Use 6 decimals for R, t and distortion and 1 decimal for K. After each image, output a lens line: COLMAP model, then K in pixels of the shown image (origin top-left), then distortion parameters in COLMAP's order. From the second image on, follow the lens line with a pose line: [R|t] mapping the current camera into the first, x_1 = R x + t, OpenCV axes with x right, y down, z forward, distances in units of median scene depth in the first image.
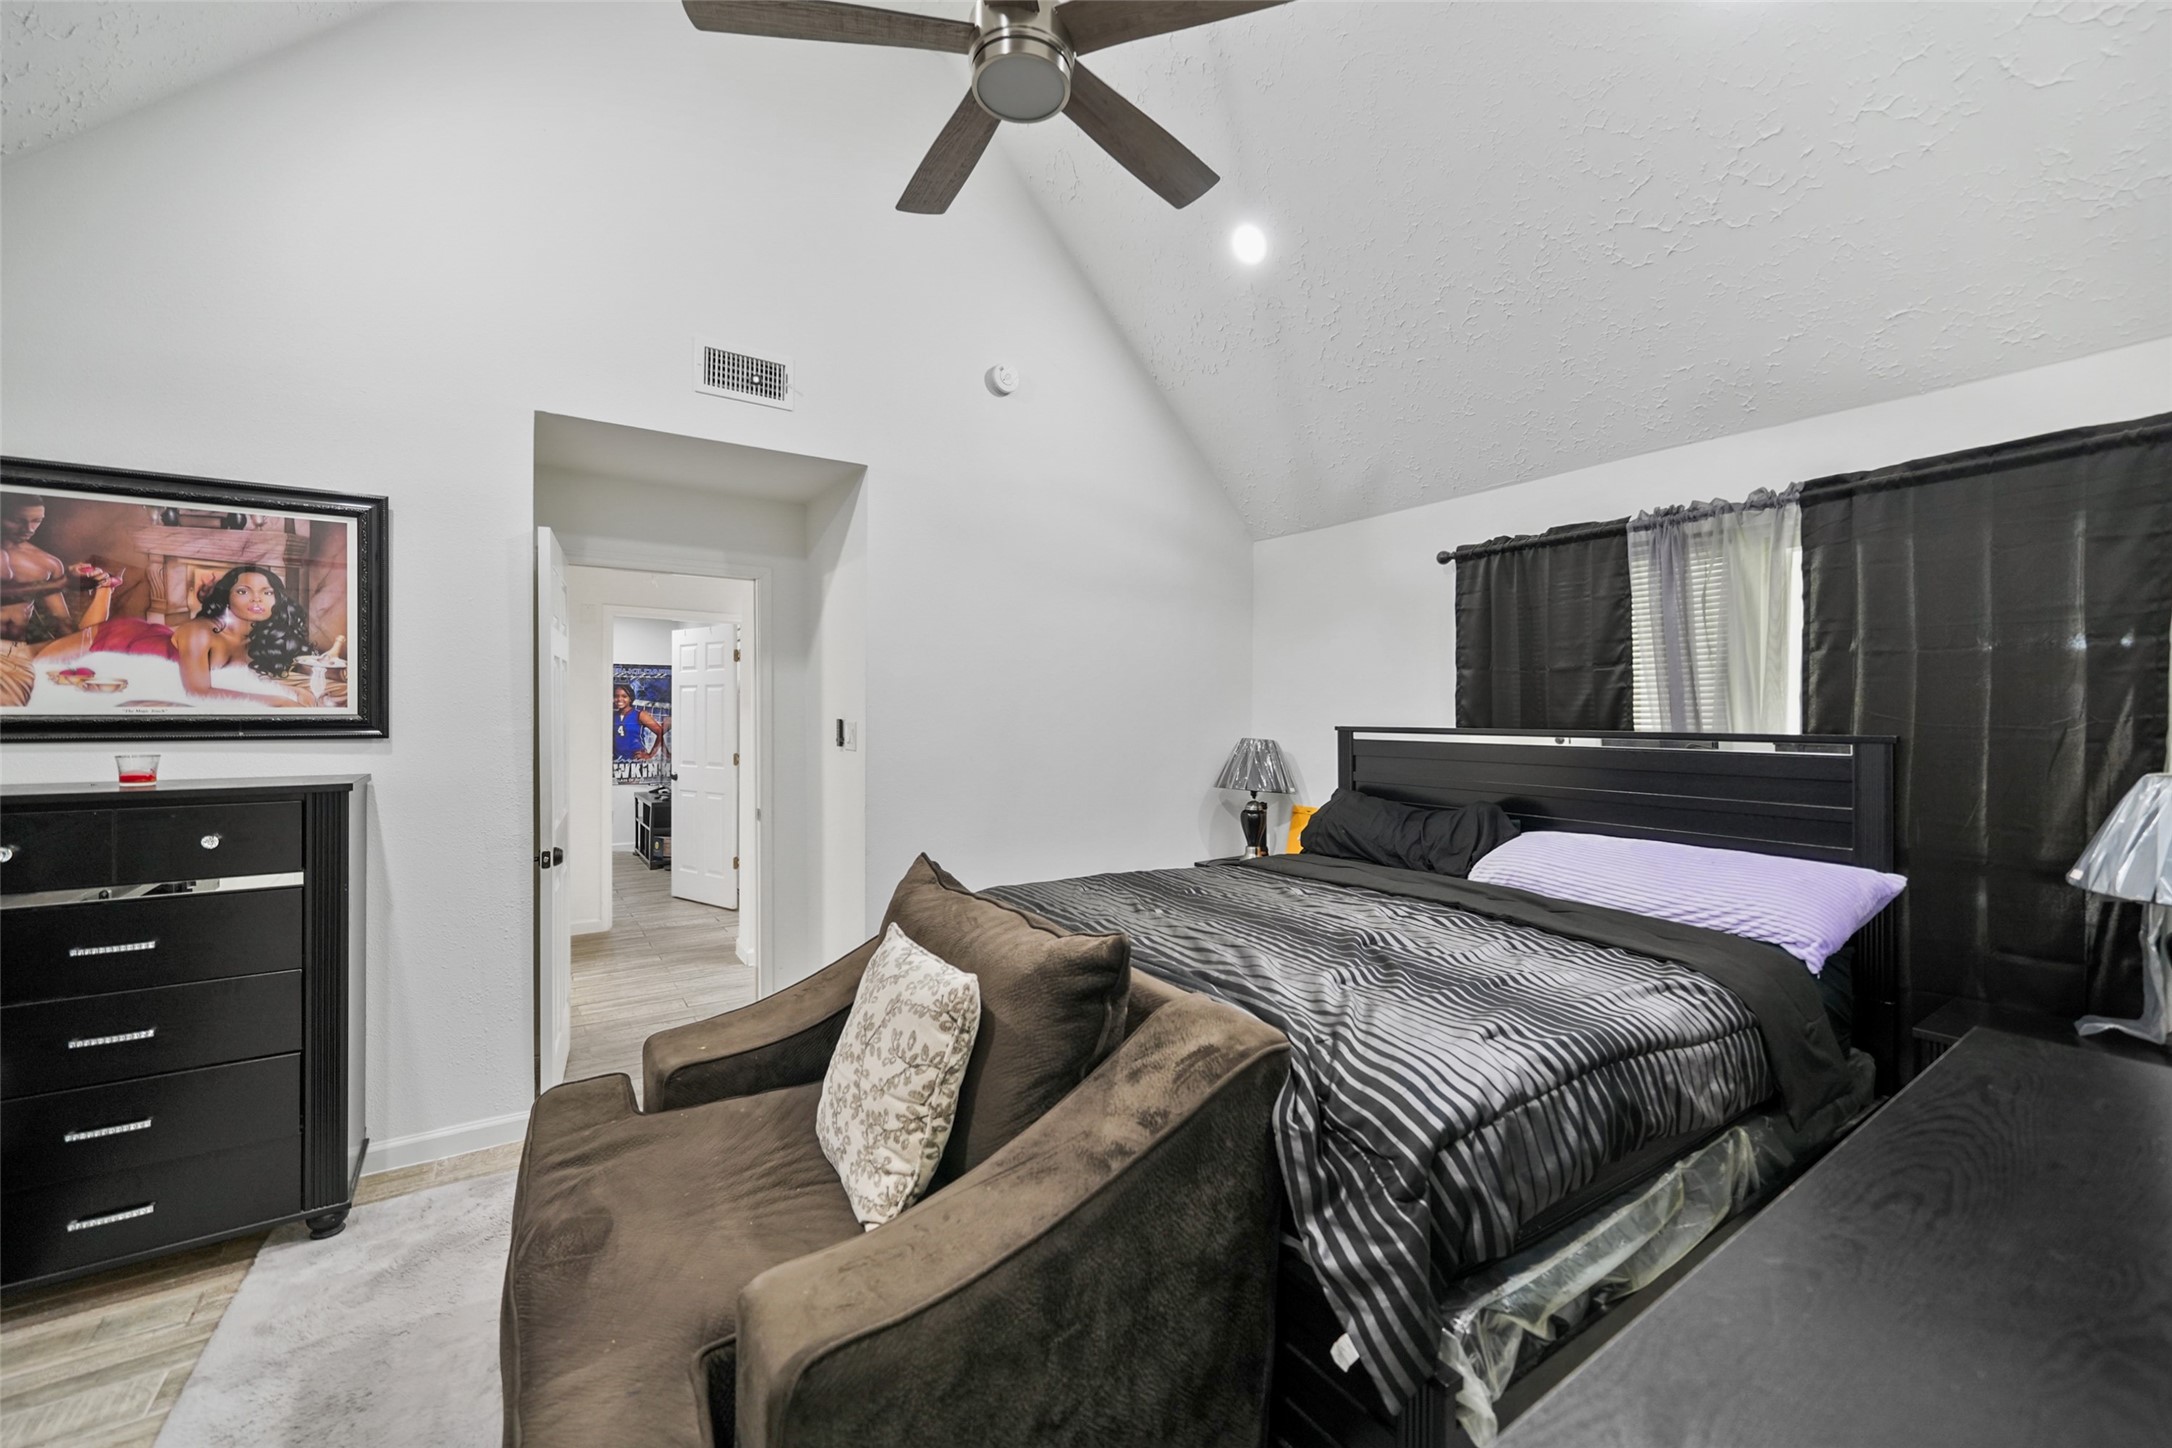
lens RADIAL K [[861.6, 0, 1084.1], [0, 861.6, 715.5], [0, 0, 1]] dist [-0.002641, -0.000699]
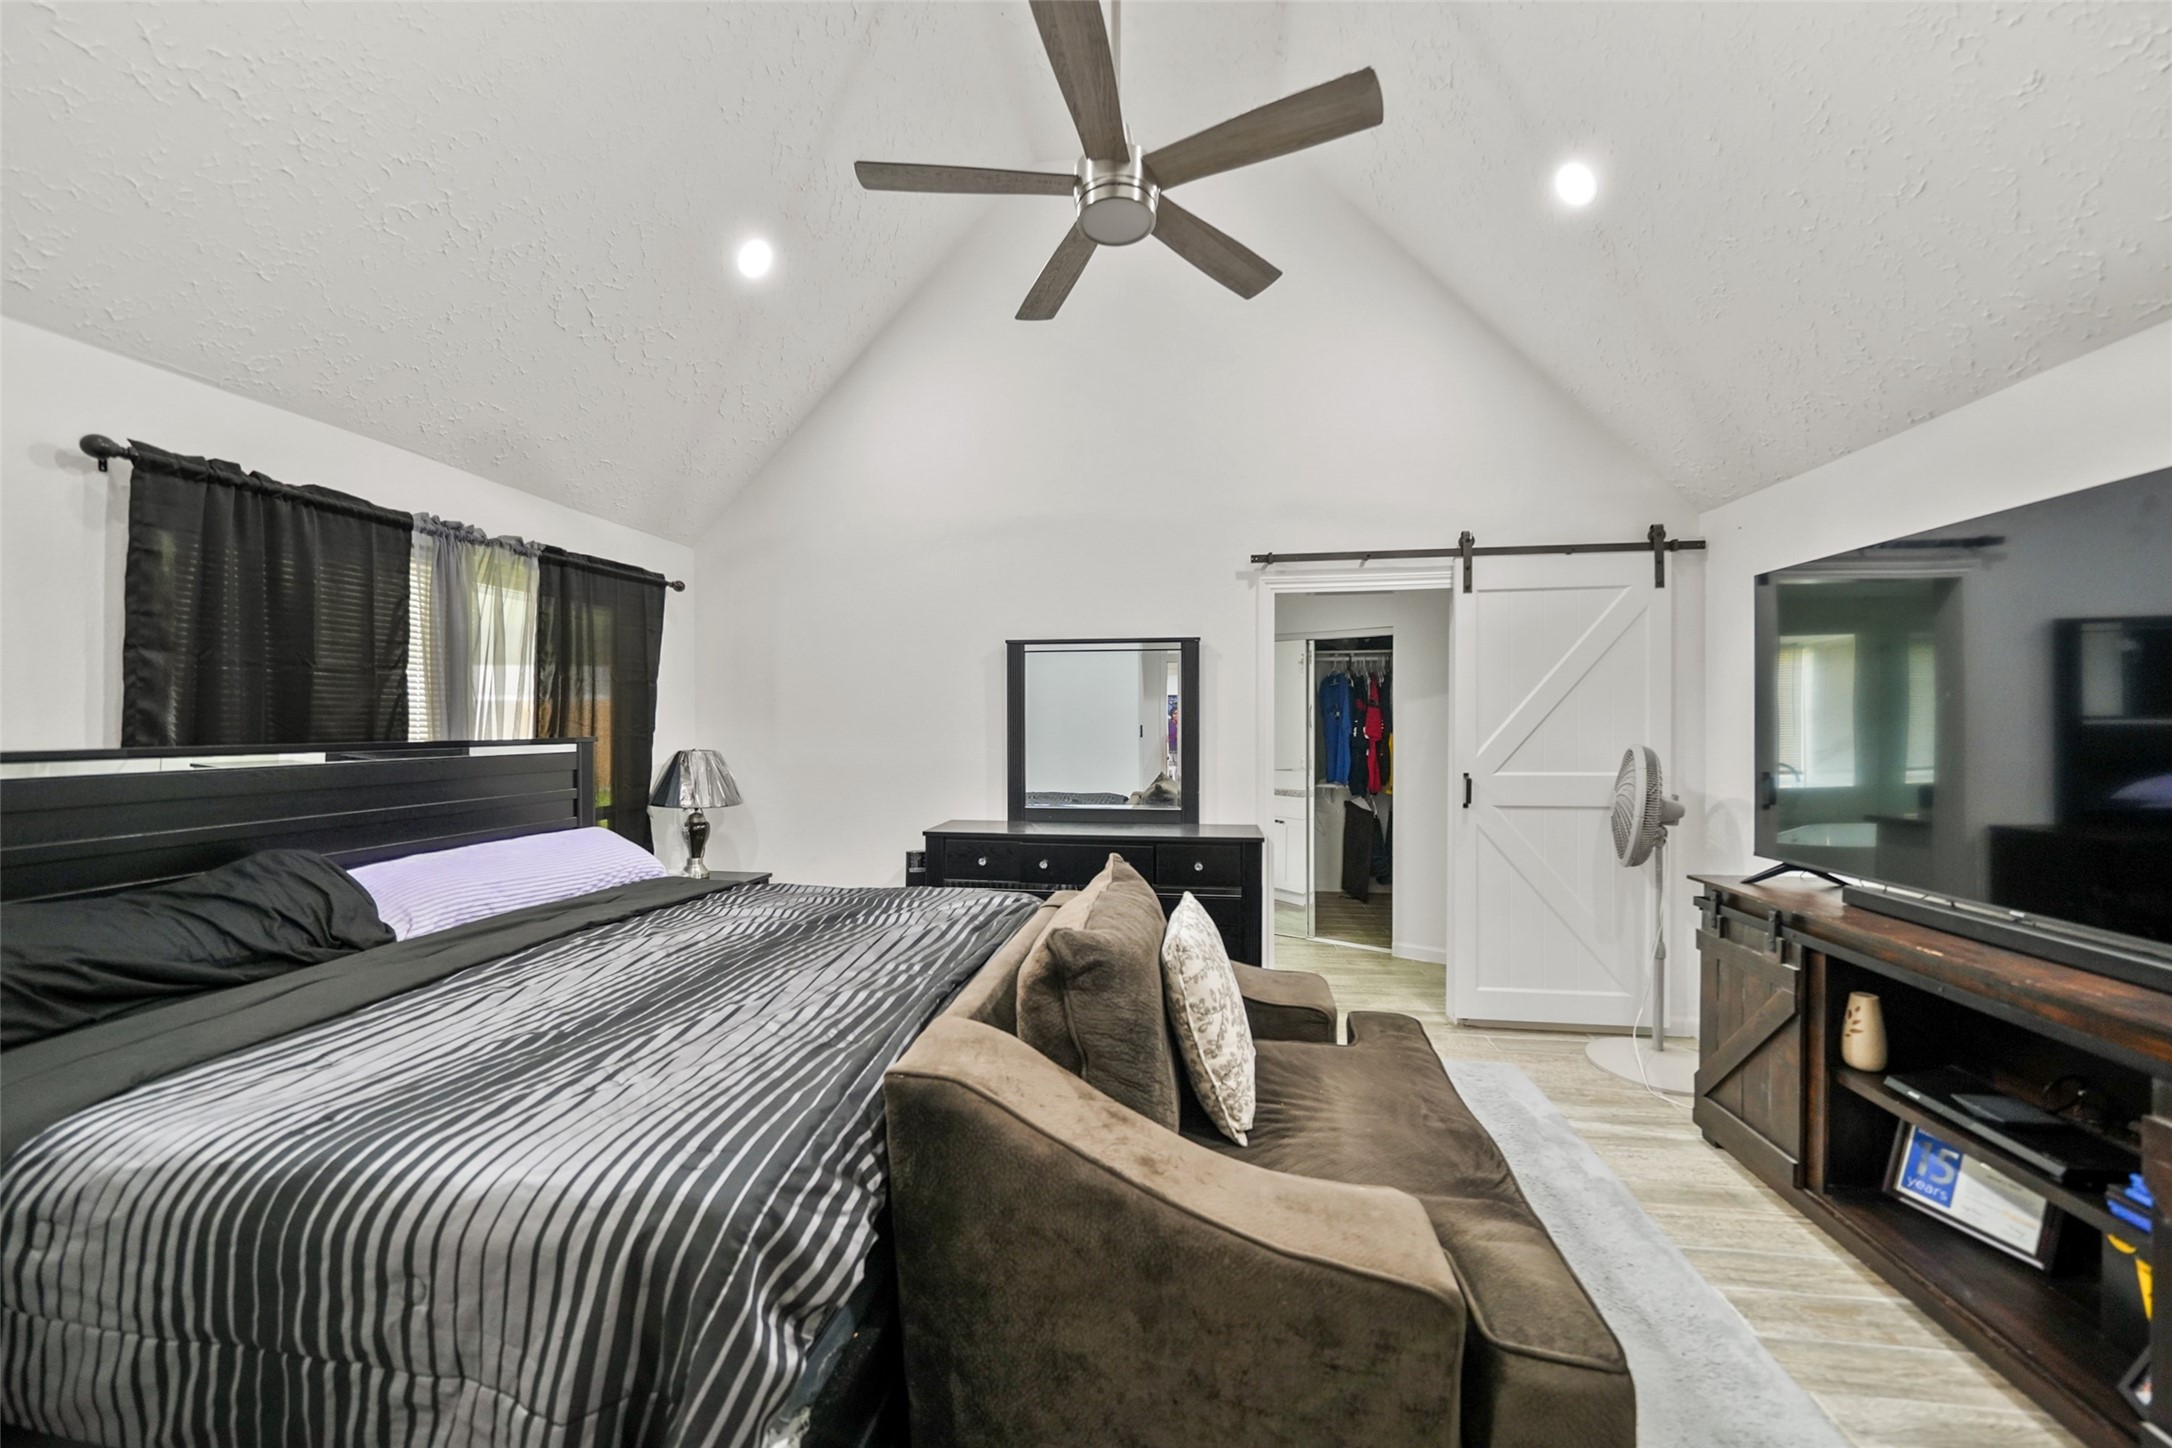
lens RADIAL K [[776.7, 0, 1080.2], [0, 776.7, 717.8], [0, 0, 1]] dist [-0.004833, 0.000322]
pose [[-0.727052, -0.000826, 0.686582, -0.445405], [-0.003646, 0.999990, -0.002658, -0.007724], [-0.686573, -0.004436, -0.727048, 1.038590]]
